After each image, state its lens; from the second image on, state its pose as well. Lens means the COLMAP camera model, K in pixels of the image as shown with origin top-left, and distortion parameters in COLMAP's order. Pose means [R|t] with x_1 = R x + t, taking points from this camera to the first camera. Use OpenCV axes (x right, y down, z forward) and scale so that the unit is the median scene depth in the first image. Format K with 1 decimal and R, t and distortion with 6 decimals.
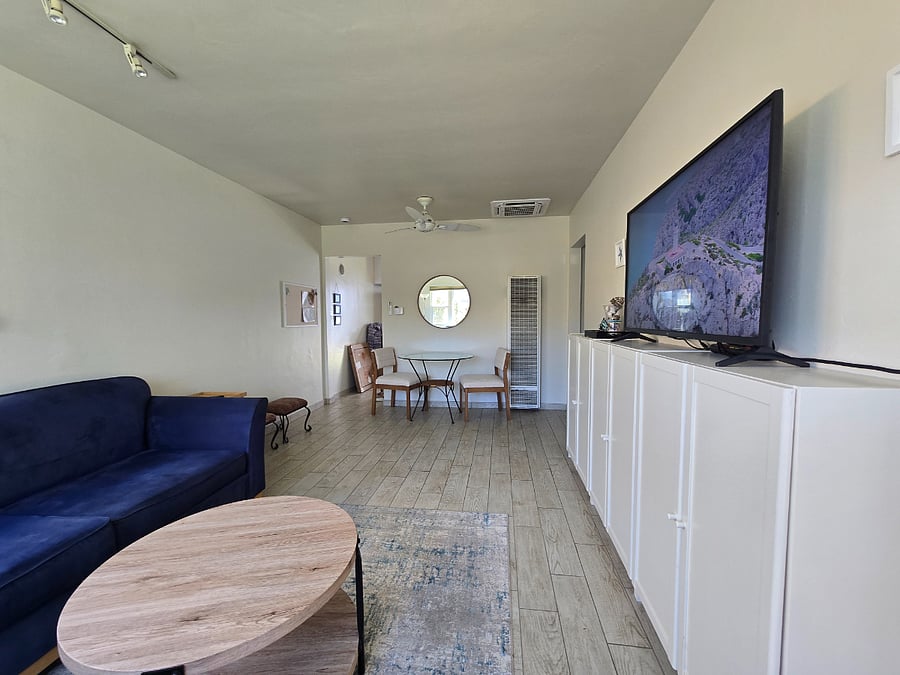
lens RADIAL K [[368.2, 0, 451.0], [0, 368.2, 339.1], [0, 0, 1]] dist [0.002490, -0.000788]
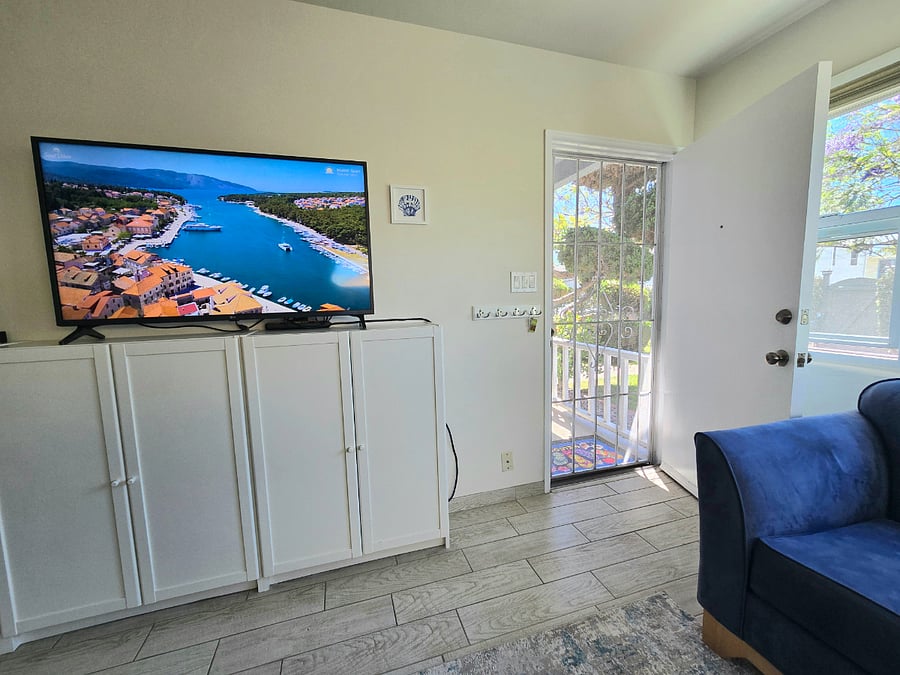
lens RADIAL K [[368.2, 0, 453.6], [0, 368.2, 339.1], [0, 0, 1]] dist [0.002490, -0.000788]
pose [[-0.425042, -0.084402, 0.901230, -0.279947], [0.084991, 0.987523, 0.132567, -0.019059], [-0.901175, 0.132943, -0.412565, 0.460374]]
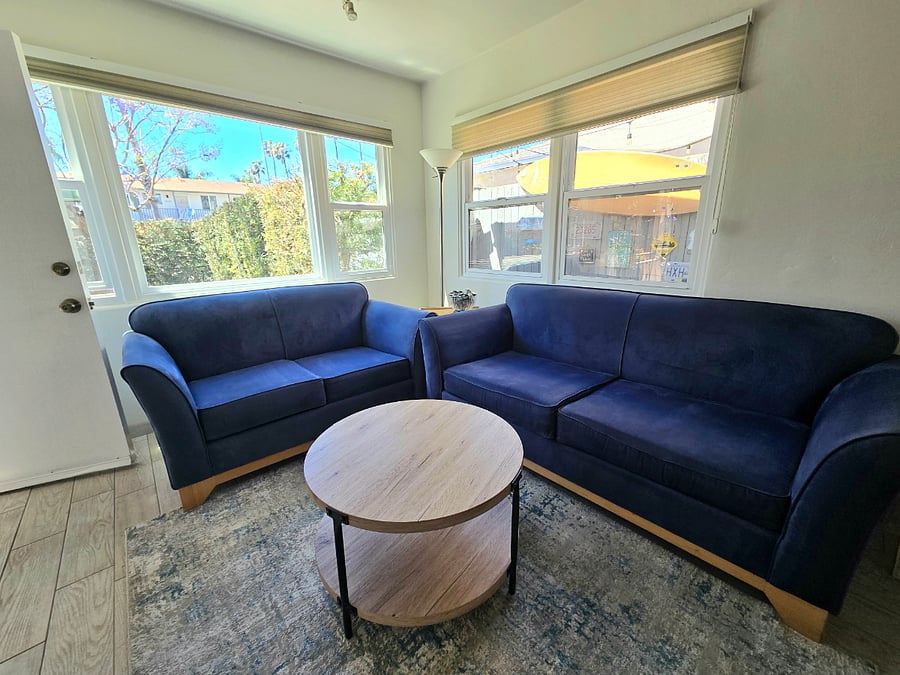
lens RADIAL K [[368.2, 0, 450.8], [0, 368.2, 339.0], [0, 0, 1]] dist [0.002490, -0.000788]
pose [[-0.653176, 0.222966, -0.723635, 0.036129], [-0.022449, 0.949542, 0.312835, -0.032166], [0.756873, 0.220581, -0.615213, 0.668675]]
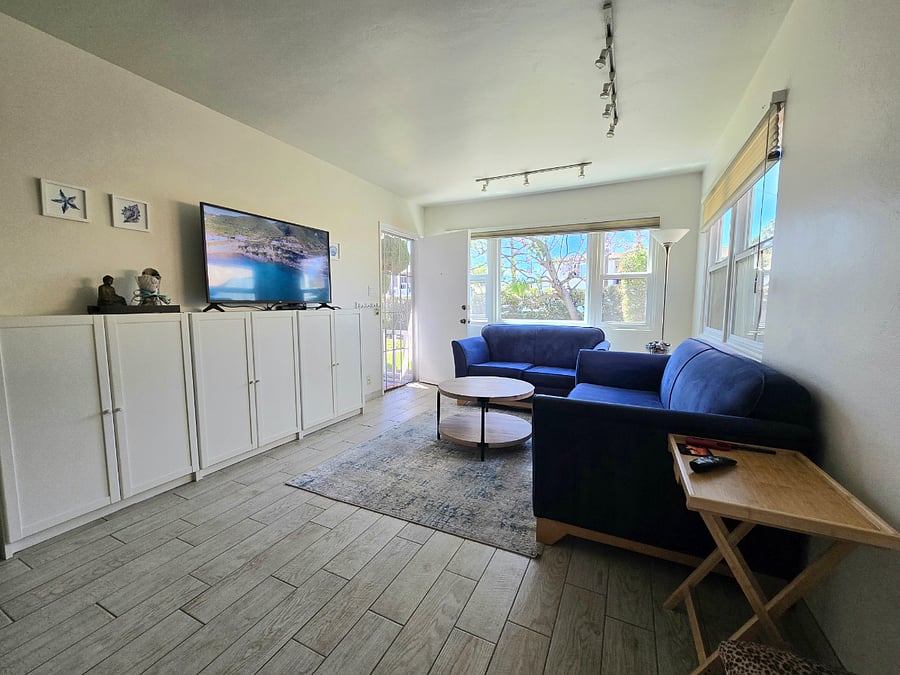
lens RADIAL K [[368.2, 0, 450.3], [0, 368.2, 337.0], [0, 0, 1]] dist [0.002490, -0.000788]
pose [[-0.949680, -0.022167, 0.312437, -0.446247], [0.024581, 0.989142, 0.144895, -0.046318], [-0.312256, 0.145284, -0.938823, 1.330765]]
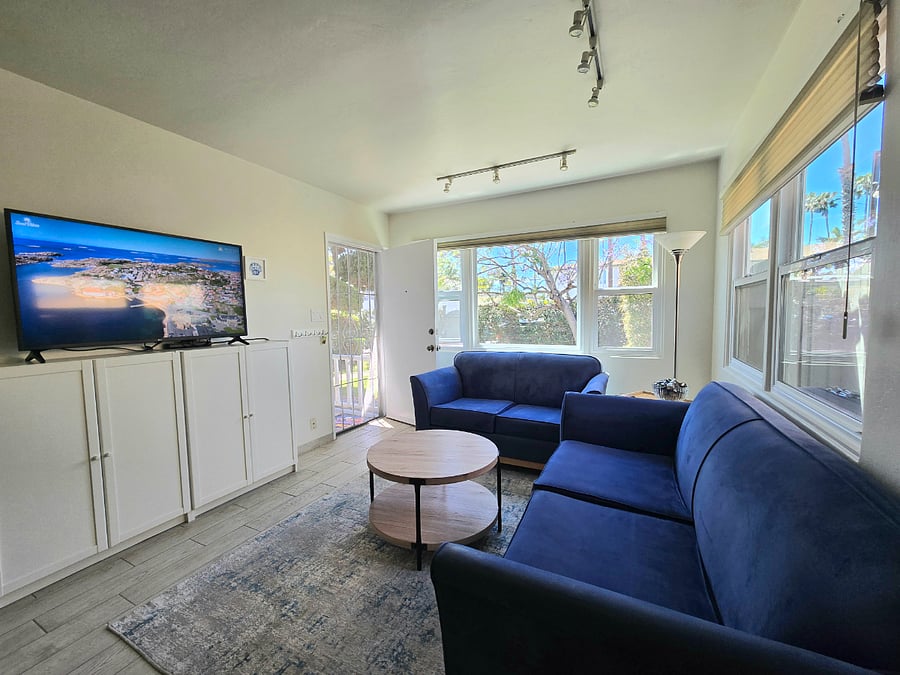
lens RADIAL K [[368.2, 0, 447.5], [0, 368.2, 337.4], [0, 0, 1]] dist [0.002490, -0.000788]
pose [[-0.942223, 0.003269, 0.334972, -0.500500], [0.046143, 0.991687, 0.120117, -0.076244], [-0.331794, 0.128634, -0.934540, 1.029779]]
